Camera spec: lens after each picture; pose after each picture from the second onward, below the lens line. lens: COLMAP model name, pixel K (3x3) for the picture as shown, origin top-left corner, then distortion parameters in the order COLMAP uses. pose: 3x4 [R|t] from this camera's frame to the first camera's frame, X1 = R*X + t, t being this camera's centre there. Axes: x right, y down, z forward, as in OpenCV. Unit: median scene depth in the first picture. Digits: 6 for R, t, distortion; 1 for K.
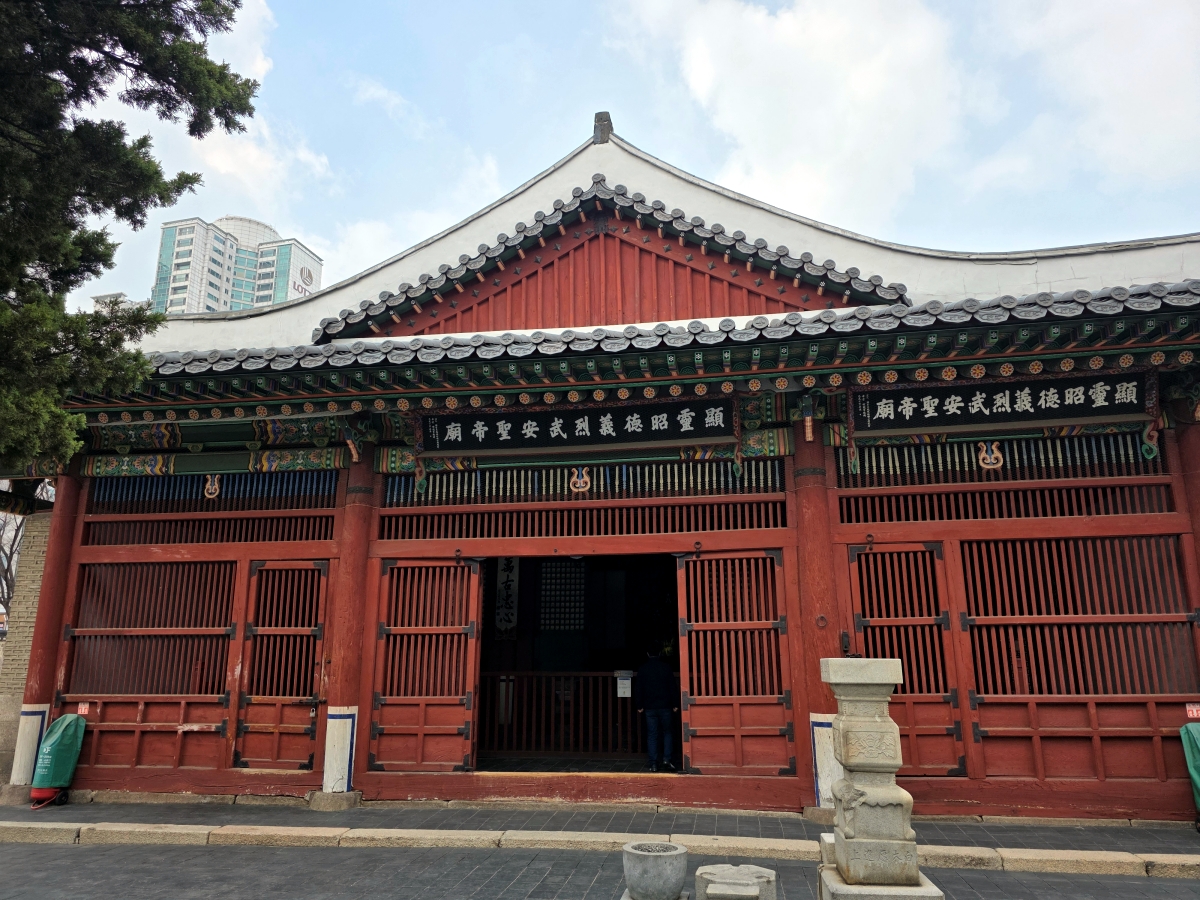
lens RADIAL K [[807.1, 0, 594.1], [0, 807.1, 446.7], [0, 0, 1]] dist [0.011605, -0.000560]
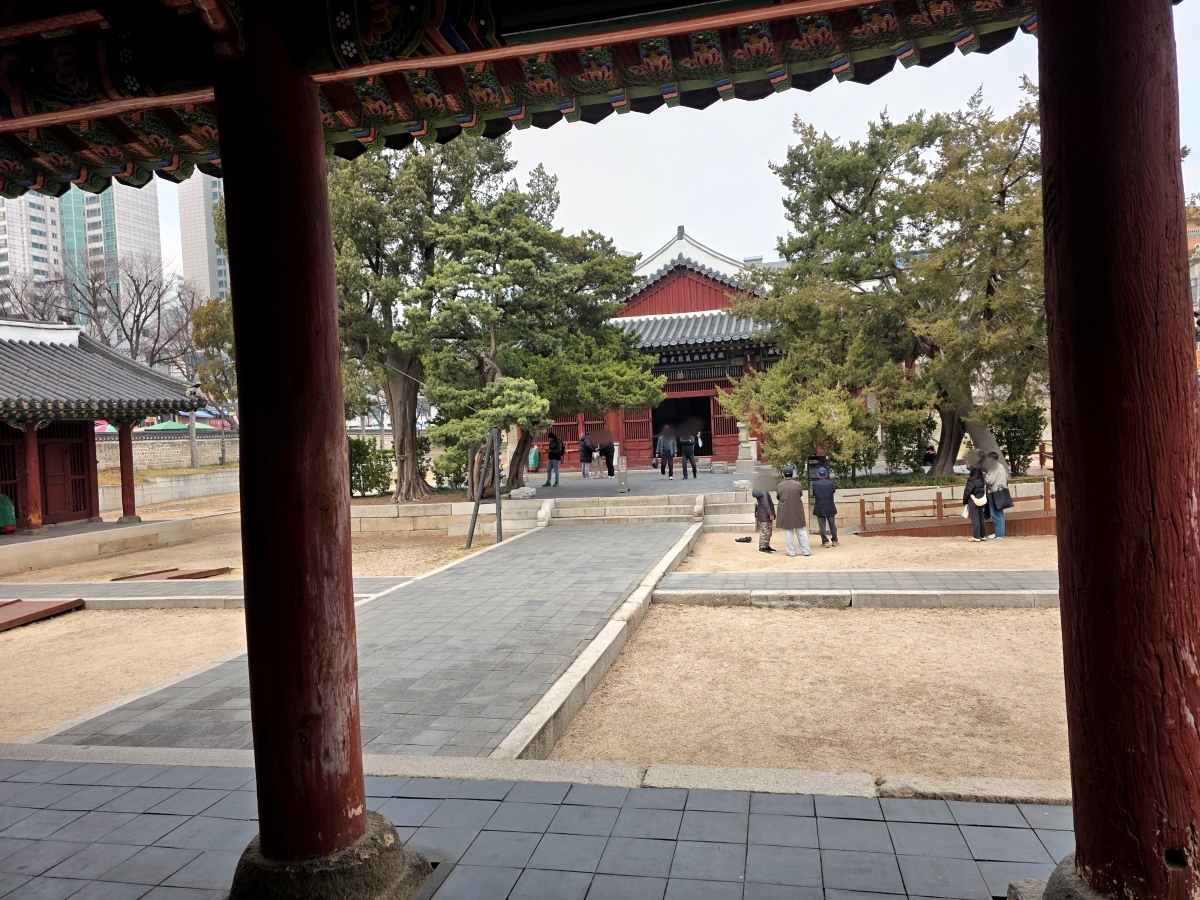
lens RADIAL K [[807.1, 0, 598.9], [0, 807.1, 452.8], [0, 0, 1]] dist [0.011605, -0.000560]
pose [[0.997336, -0.036476, -0.063173, -0.154959], [0.050899, 0.968324, 0.244454, -0.480503], [0.052255, -0.247018, 0.967601, -2.323022]]
